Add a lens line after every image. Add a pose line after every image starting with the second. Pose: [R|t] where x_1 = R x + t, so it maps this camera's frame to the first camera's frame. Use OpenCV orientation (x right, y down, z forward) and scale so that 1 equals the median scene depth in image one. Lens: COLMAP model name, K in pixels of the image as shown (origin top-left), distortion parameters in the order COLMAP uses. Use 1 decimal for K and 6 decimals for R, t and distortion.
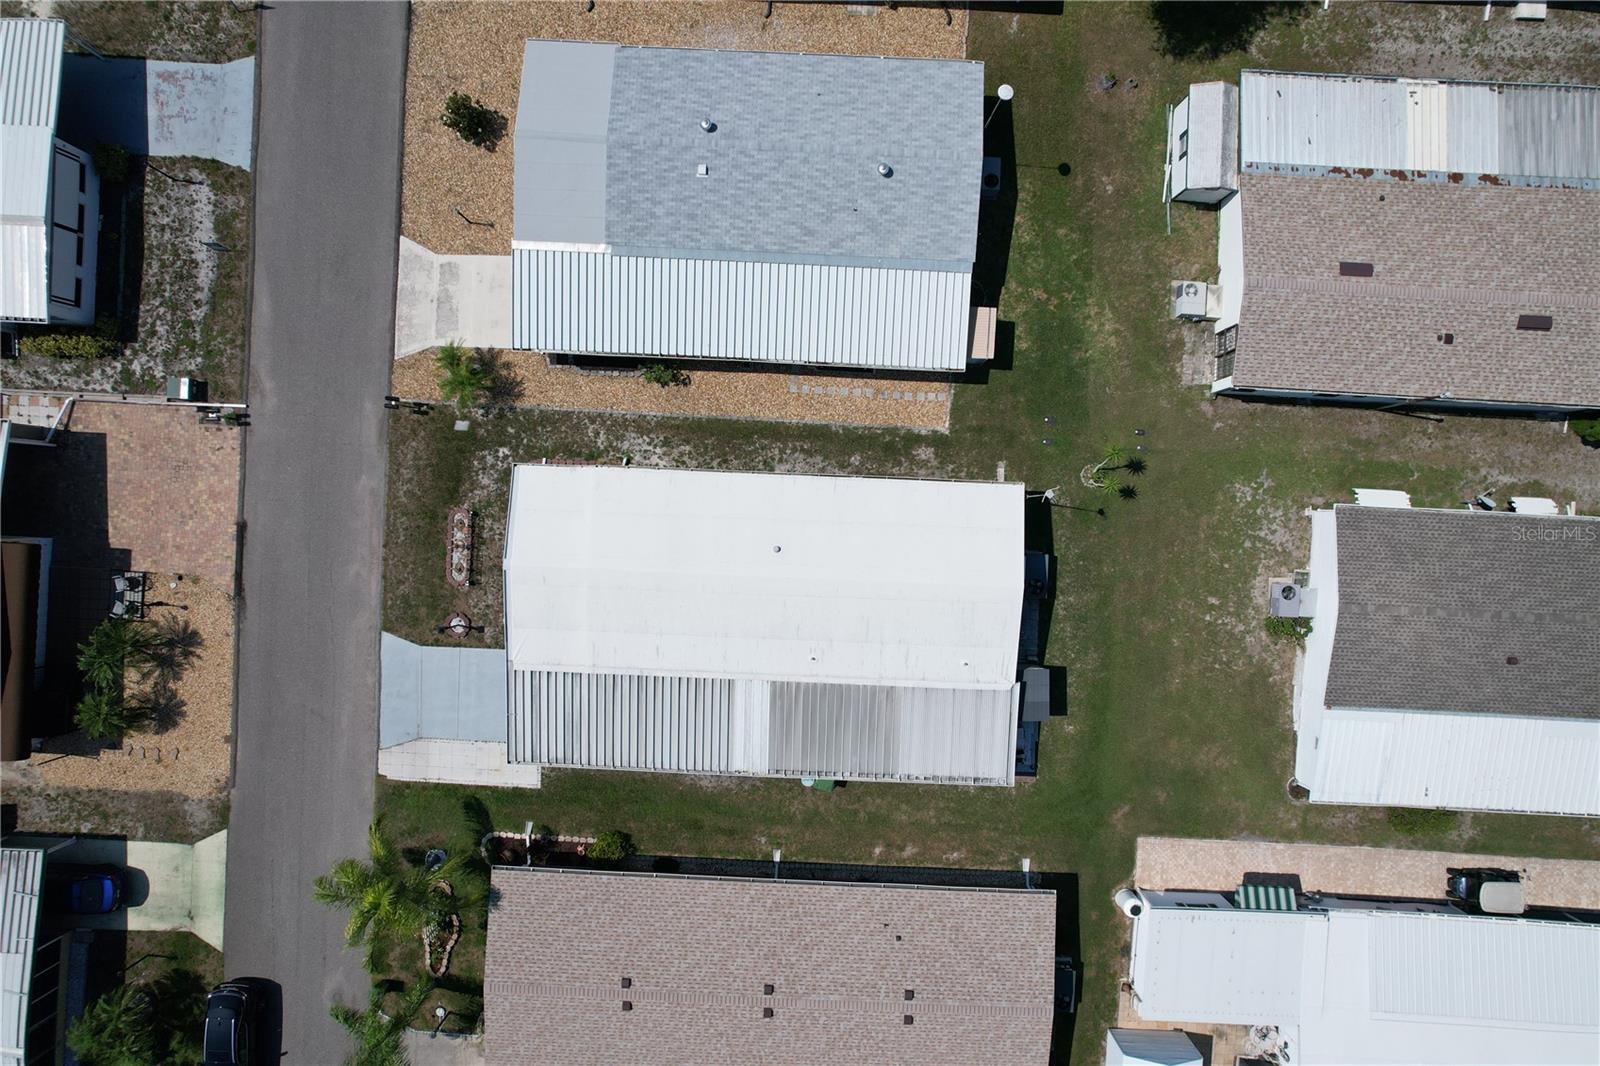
lens RADIAL K [[1020.0, 0, 804.9], [0, 1020.0, 534.8], [0, 0, 1]] dist [-0.073462, 0.064007]
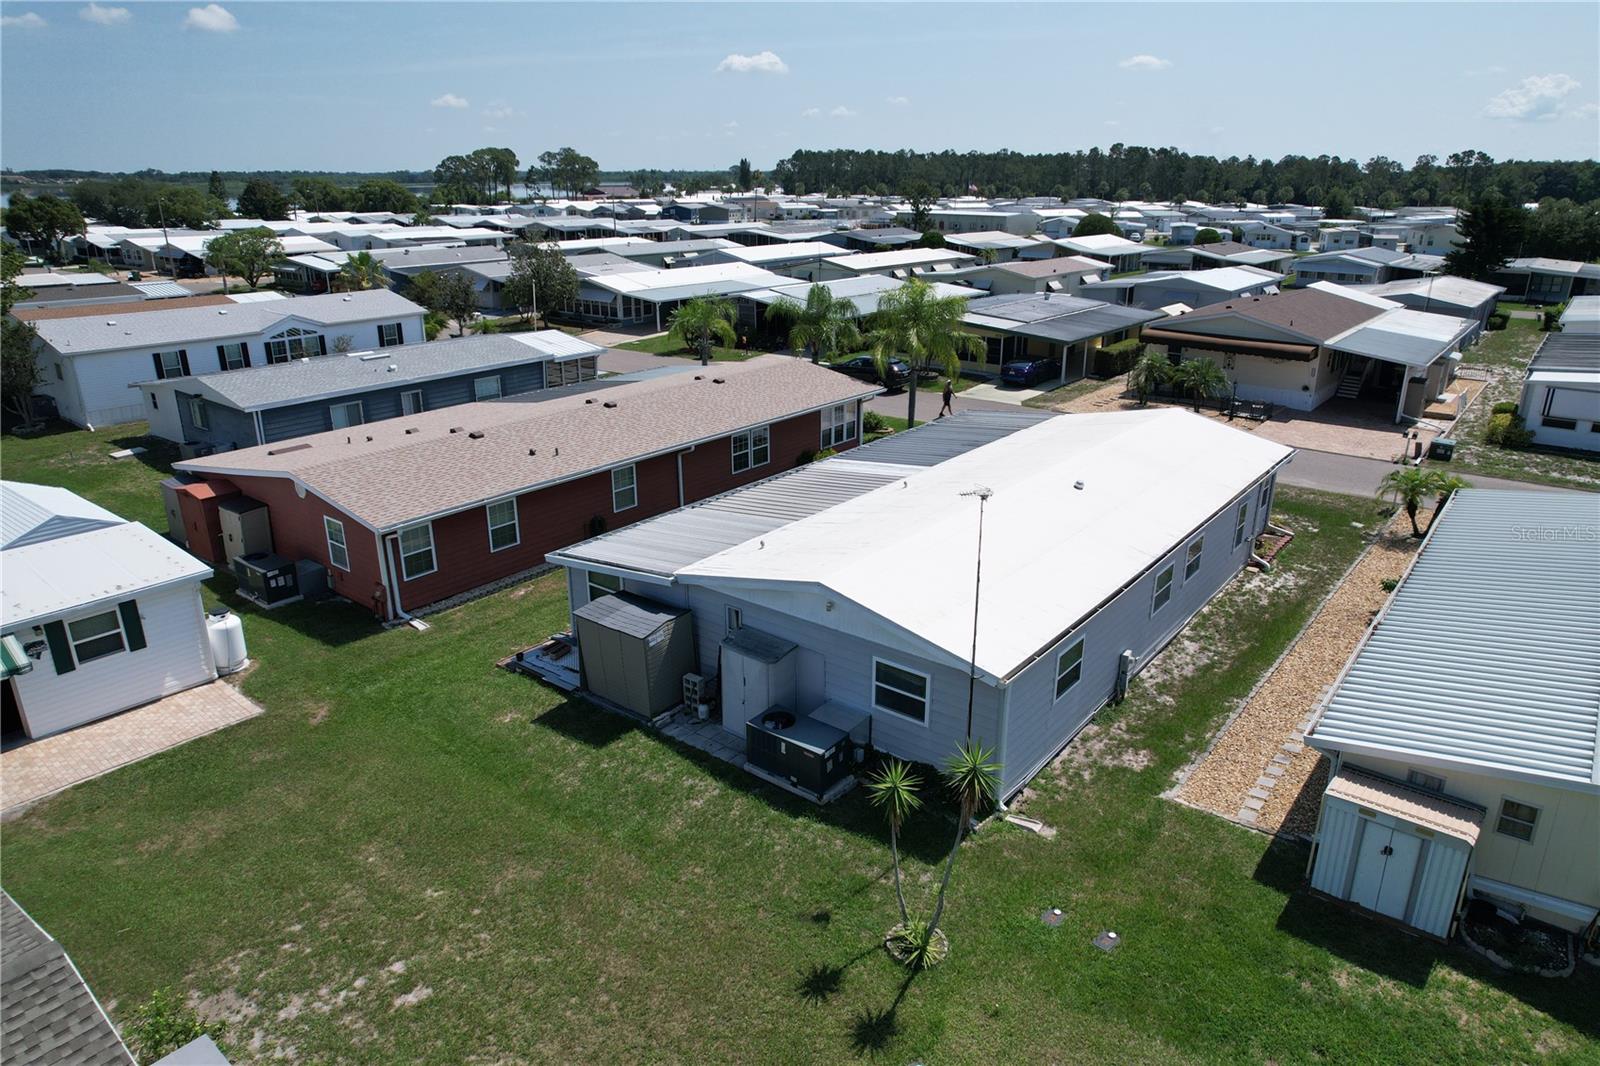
lens RADIAL K [[1020.0, 0, 812.2], [0, 1020.0, 533.7], [0, 0, 1]] dist [-0.073462, 0.064007]
pose [[-0.581458, 0.276485, -0.765155, 0.538978], [-0.813455, -0.213835, 0.540894, -0.190379], [-0.014068, 0.936926, 0.349245, 0.734582]]
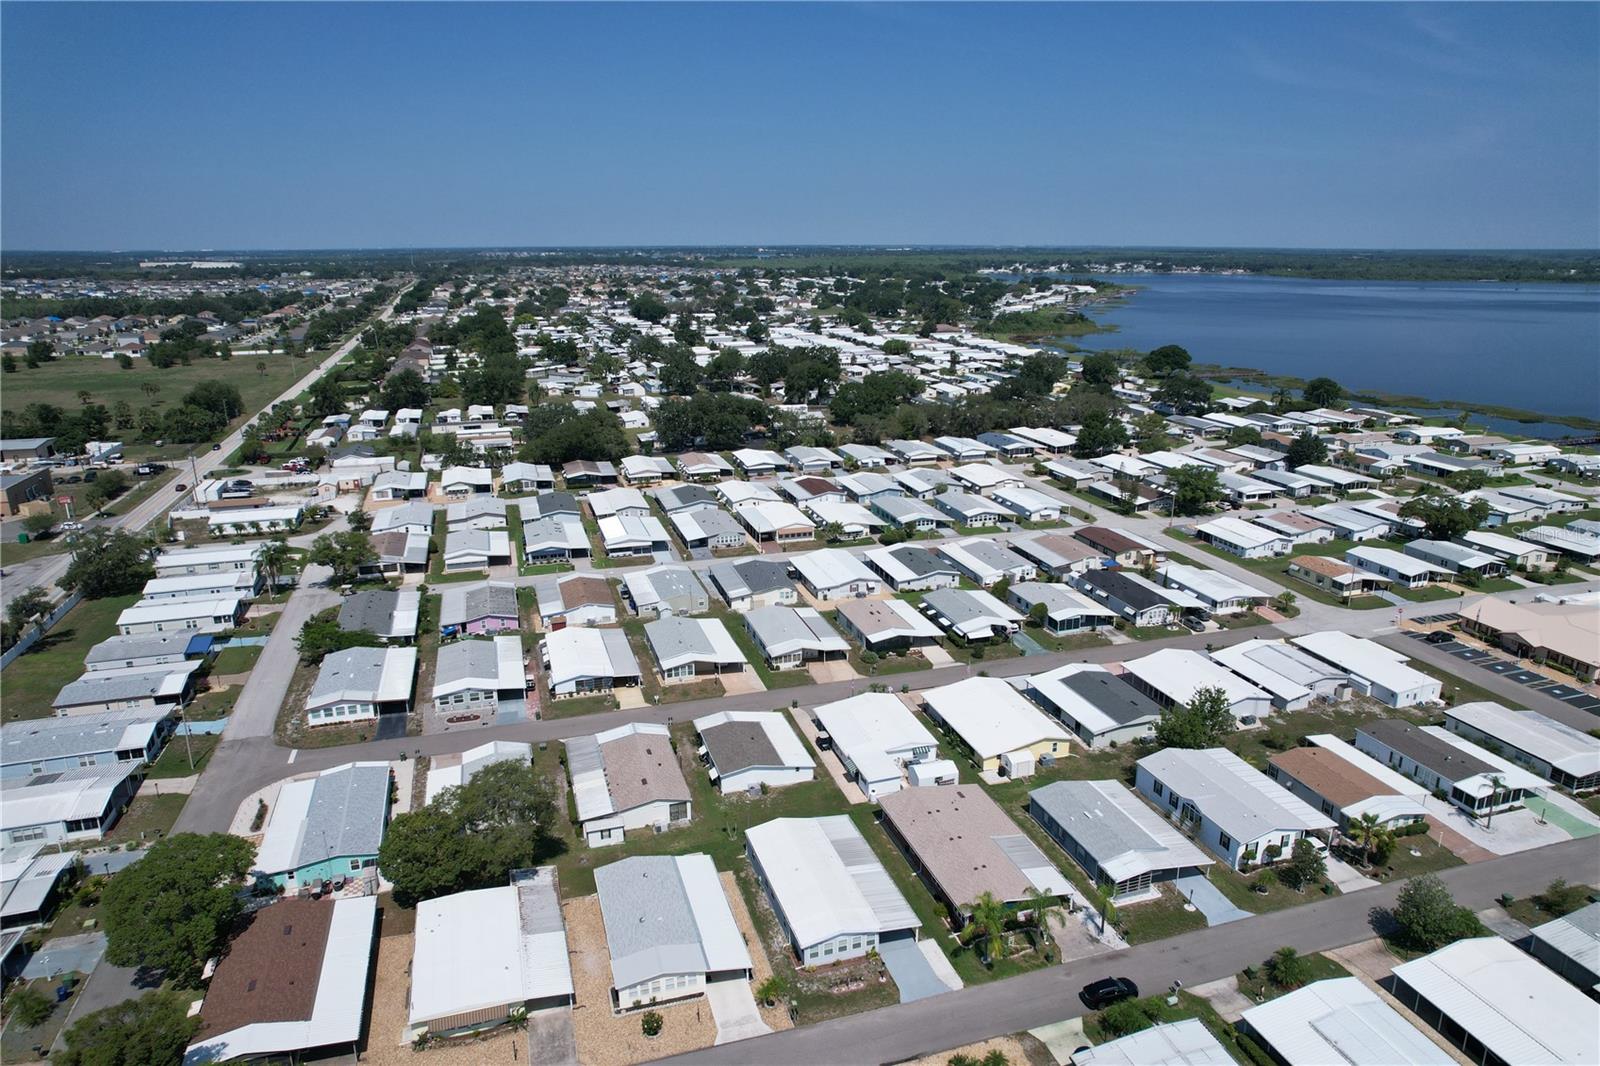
lens RADIAL K [[1020.0, 0, 817.4], [0, 1020.0, 527.2], [0, 0, 1]] dist [-0.073462, 0.064007]
pose [[-0.357867, -0.249384, 0.899855, -1.987734], [0.933631, -0.112318, 0.340173, -0.662694], [0.016236, 0.961869, 0.273028, -0.510258]]
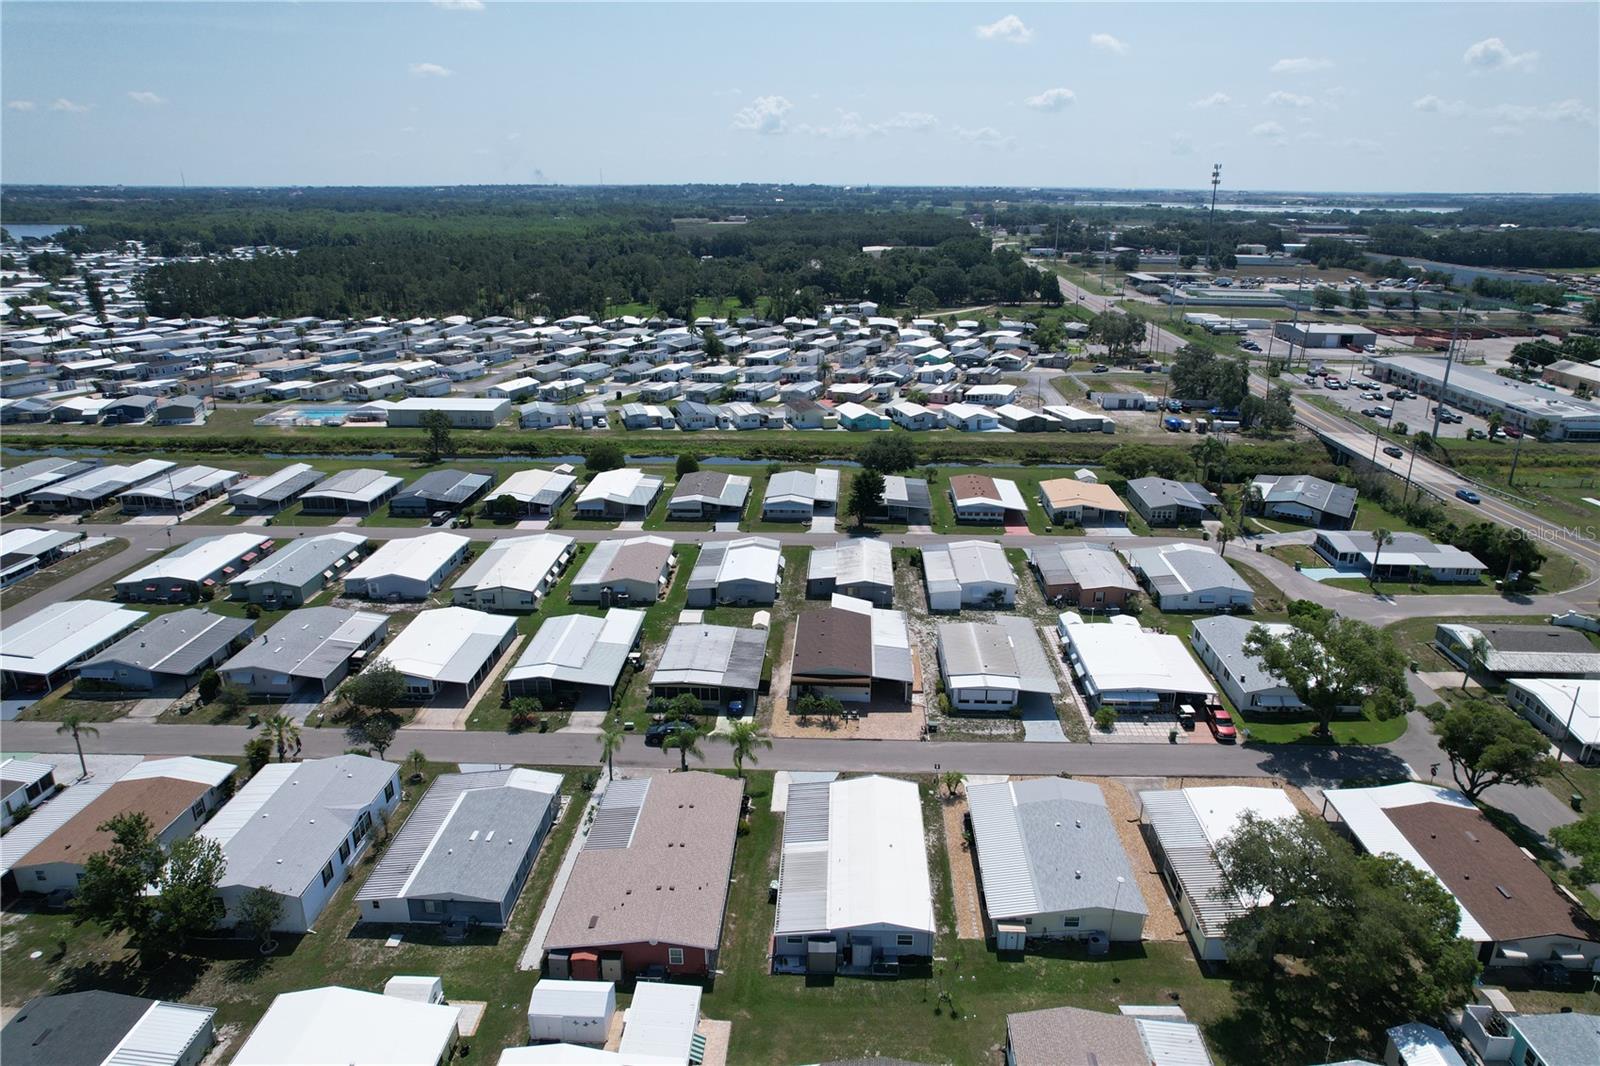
lens RADIAL K [[1020.0, 0, 812.2], [0, 1020.0, 539.5], [0, 0, 1]] dist [-0.073462, 0.064007]
pose [[0.009724, 0.340881, -0.940056, 1.624086], [-0.999686, -0.018413, -0.017017, 0.211816], [-0.023110, 0.939926, 0.340594, -0.311059]]
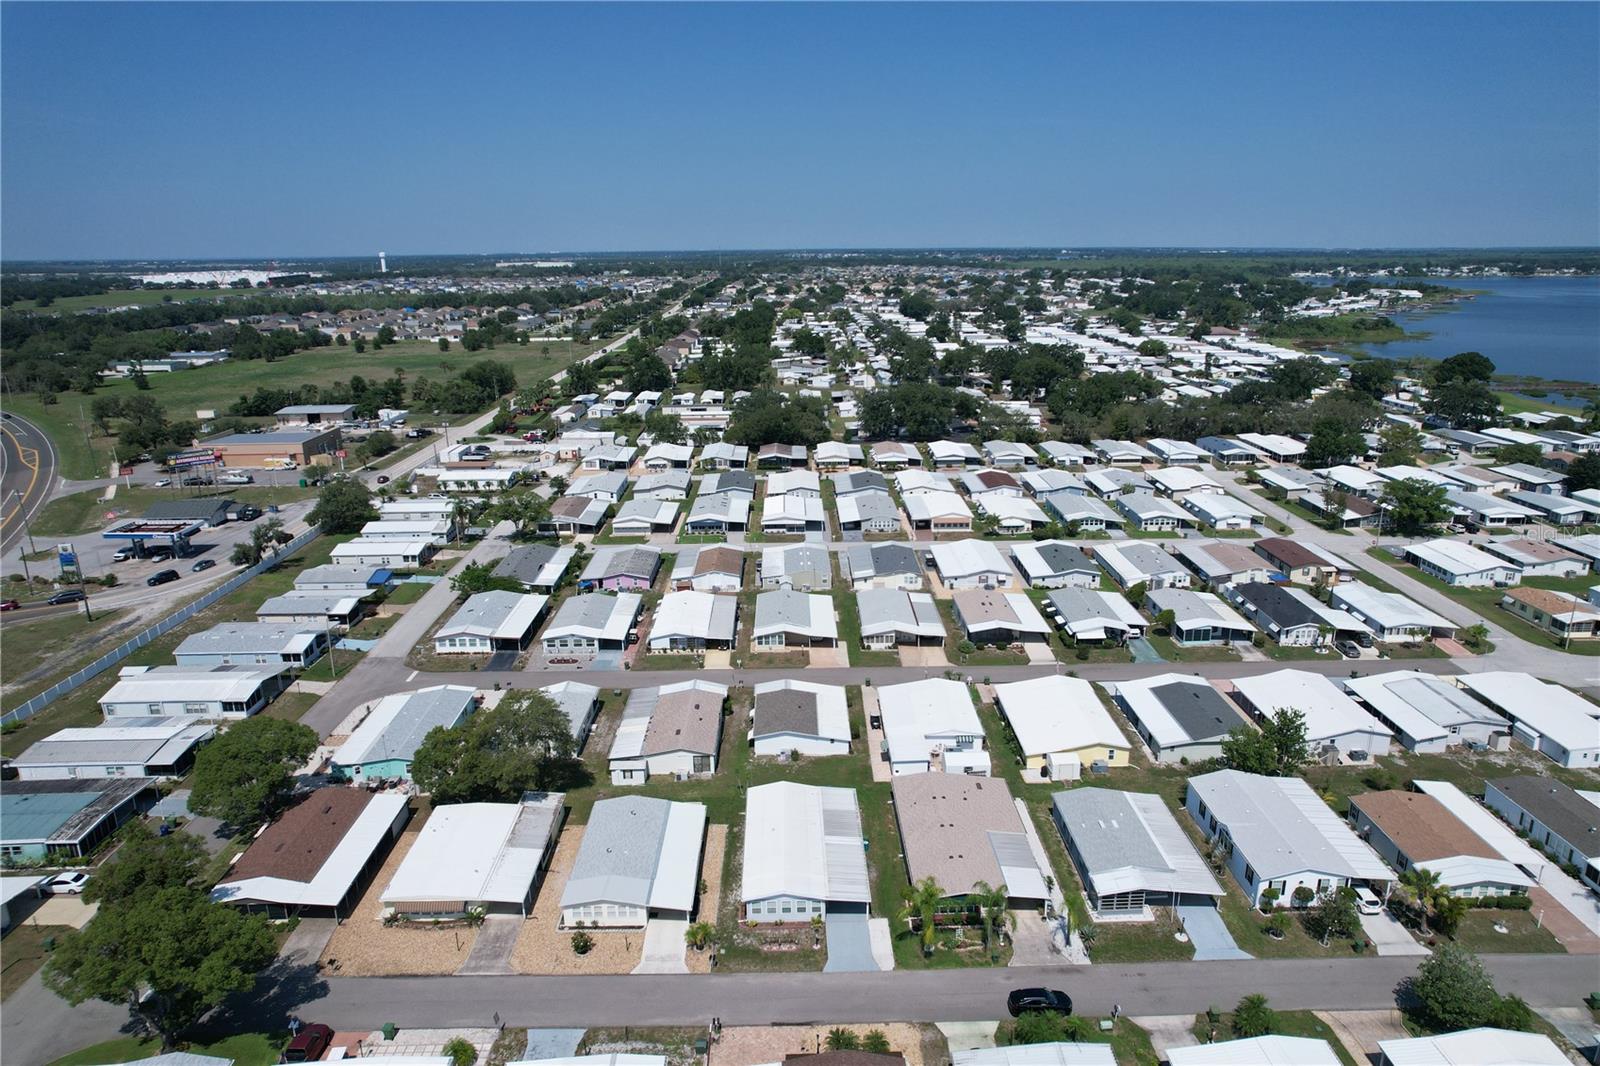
lens RADIAL K [[1020.0, 0, 816.7], [0, 1020.0, 528.2], [0, 0, 1]] dist [-0.073462, 0.064007]
pose [[-0.076731, -0.263439, 0.961620, -2.168011], [0.996757, -0.043700, 0.067563, -0.015655], [0.024224, 0.963686, 0.265938, -0.417118]]
